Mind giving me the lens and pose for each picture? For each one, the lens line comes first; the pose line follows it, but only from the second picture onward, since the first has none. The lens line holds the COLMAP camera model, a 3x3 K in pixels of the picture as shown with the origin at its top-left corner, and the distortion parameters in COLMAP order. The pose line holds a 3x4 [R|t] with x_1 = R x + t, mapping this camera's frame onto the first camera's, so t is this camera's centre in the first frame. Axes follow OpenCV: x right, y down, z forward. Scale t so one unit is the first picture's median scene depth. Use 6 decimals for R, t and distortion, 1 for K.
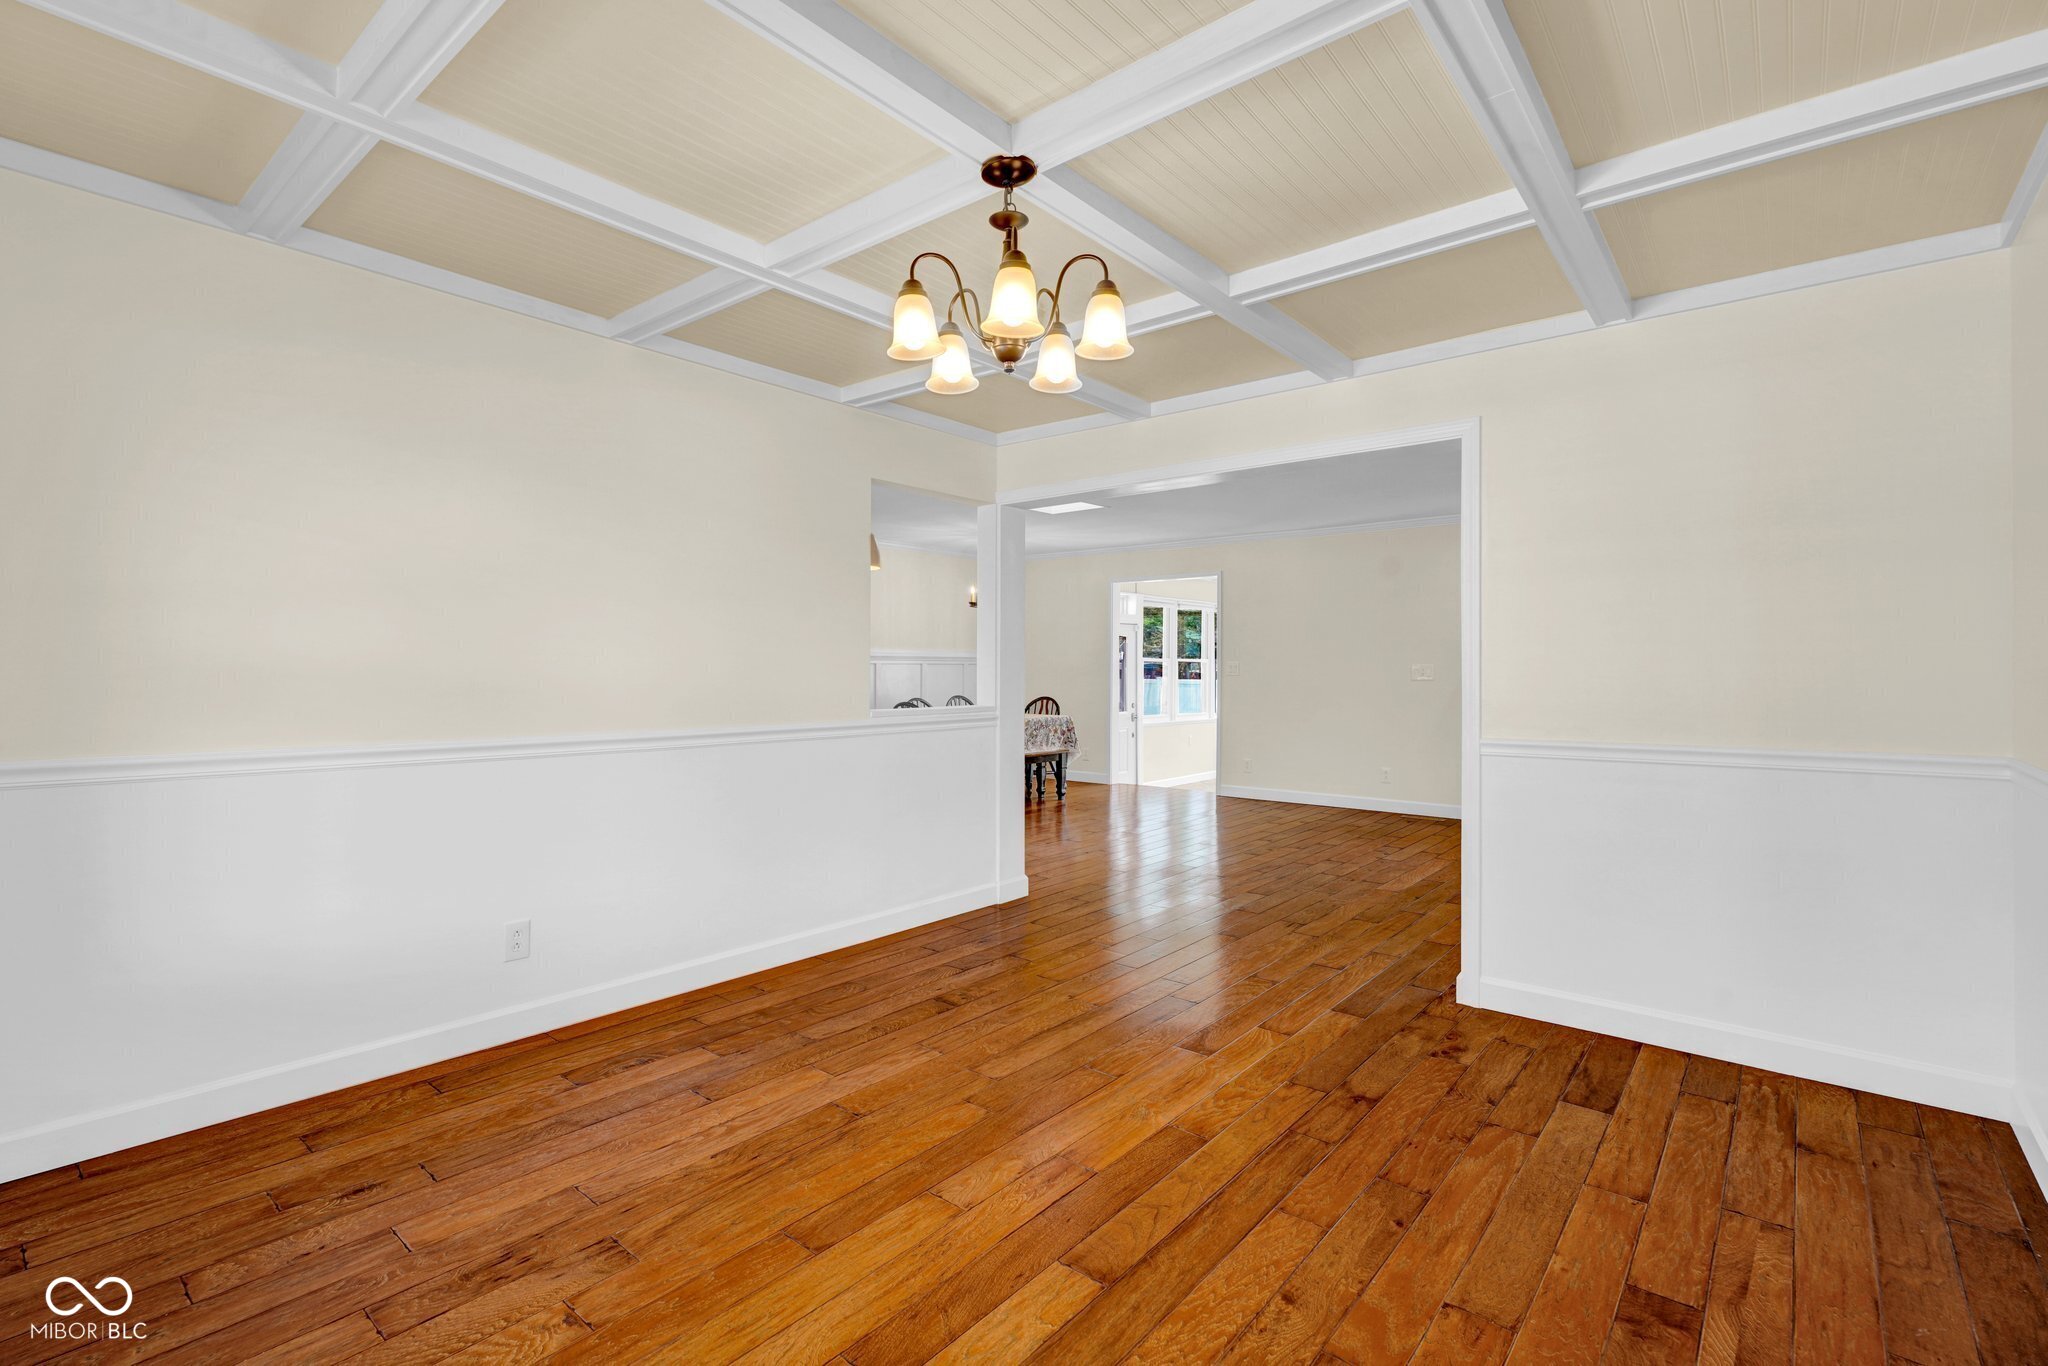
lens RADIAL K [[931.1, 0, 1024.2], [0, 931.1, 676.7], [0, 0, 1]] dist [0.002038, 0.000180]
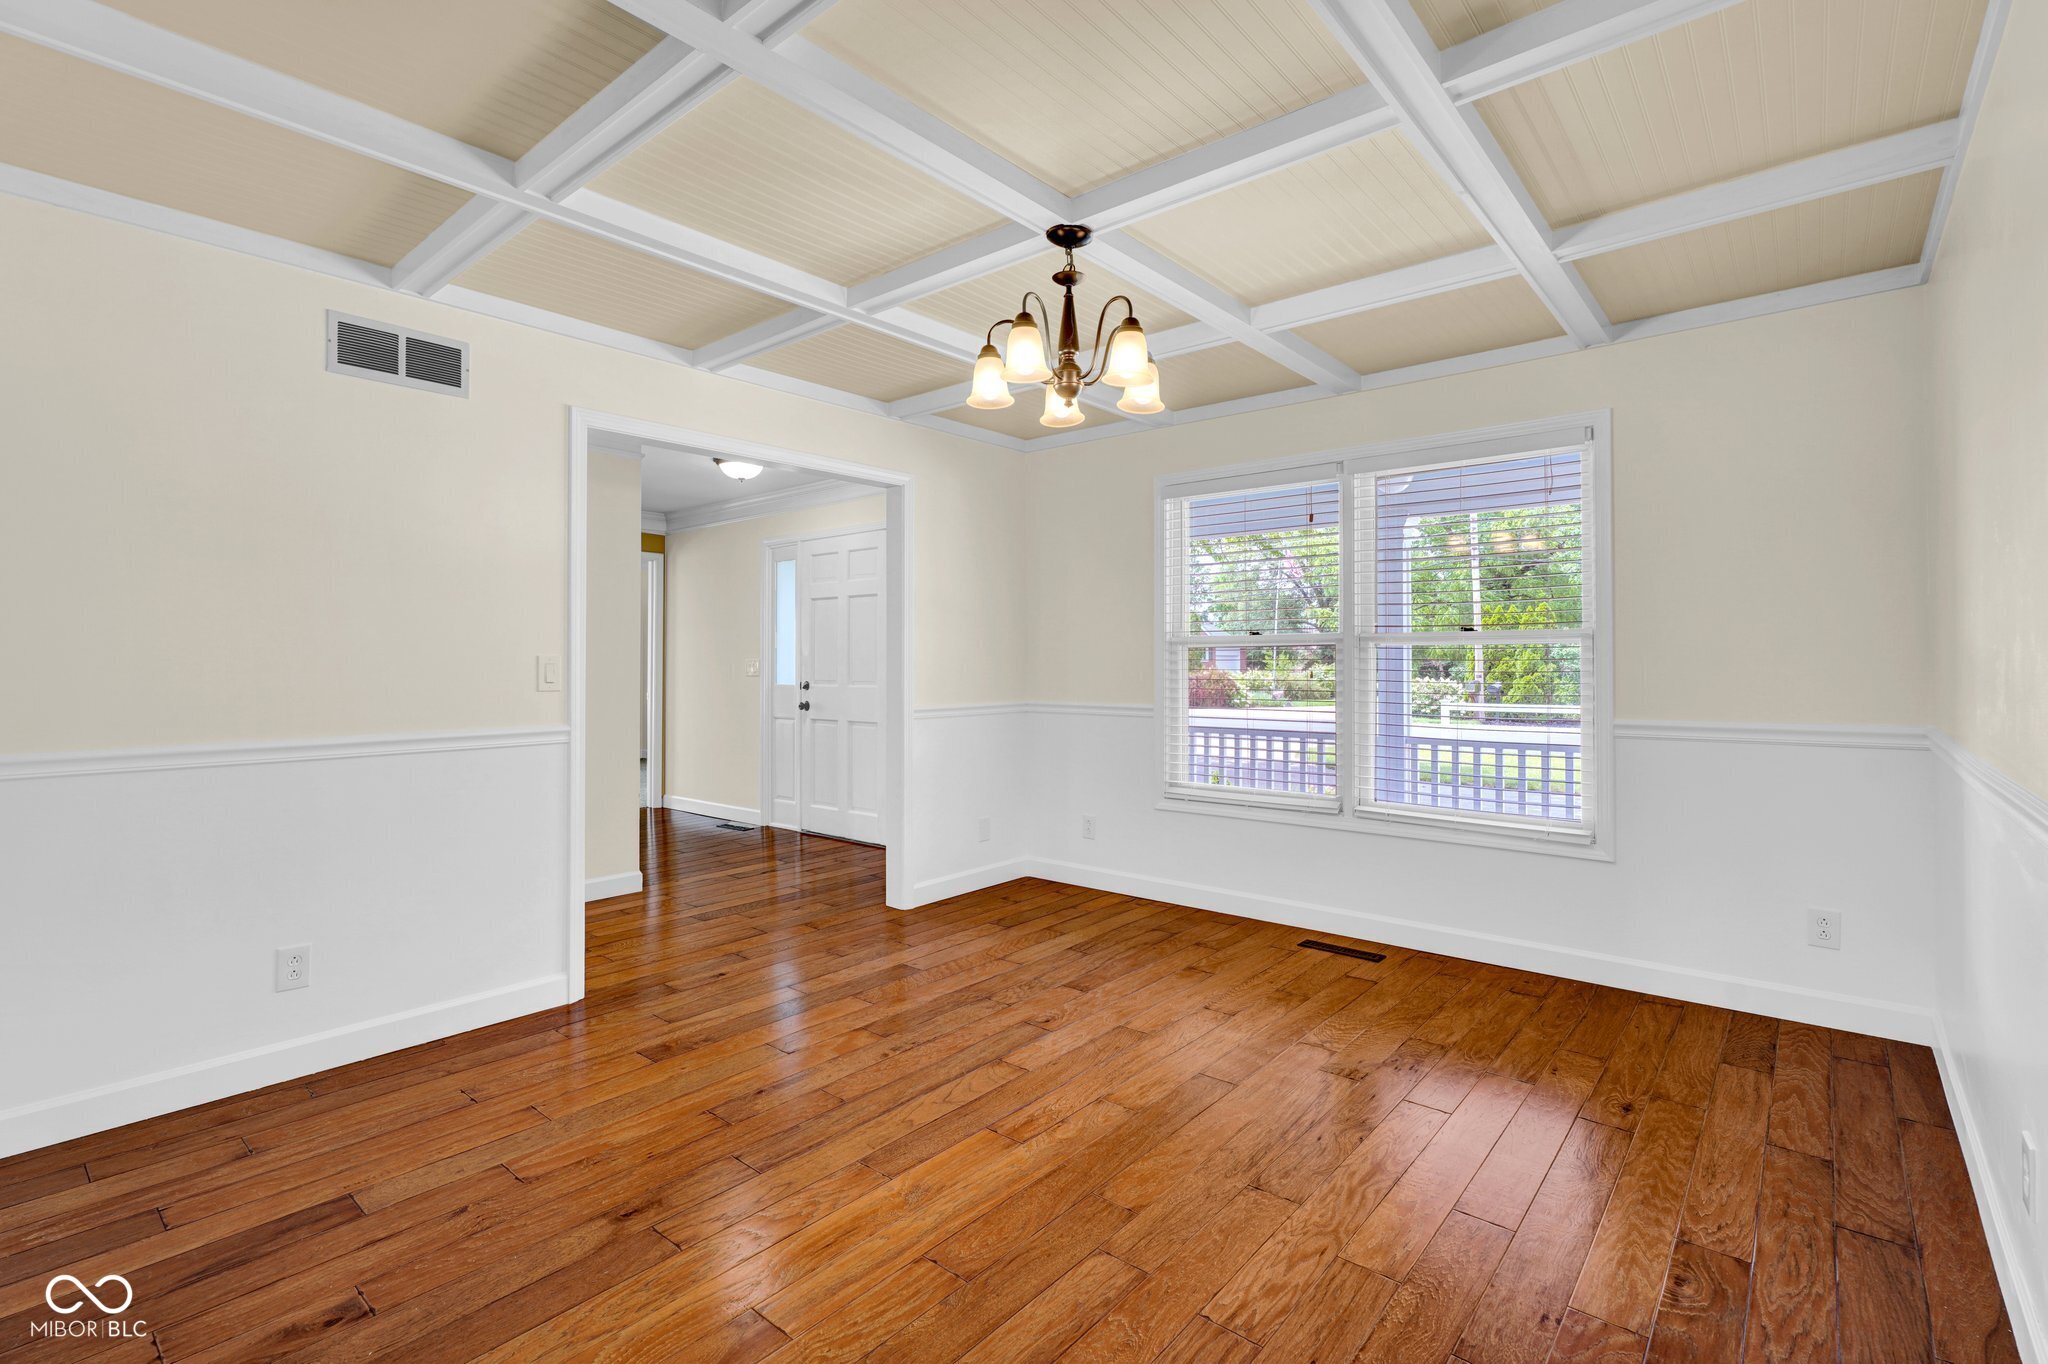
lens RADIAL K [[931.1, 0, 1022.5], [0, 931.1, 672.2], [0, 0, 1]] dist [0.002038, 0.000180]
pose [[-0.999917, -0.001954, 0.012709, 0.023275], [-0.001721, 0.999831, 0.018320, -0.012292], [-0.012742, 0.018296, -0.999751, 1.955456]]
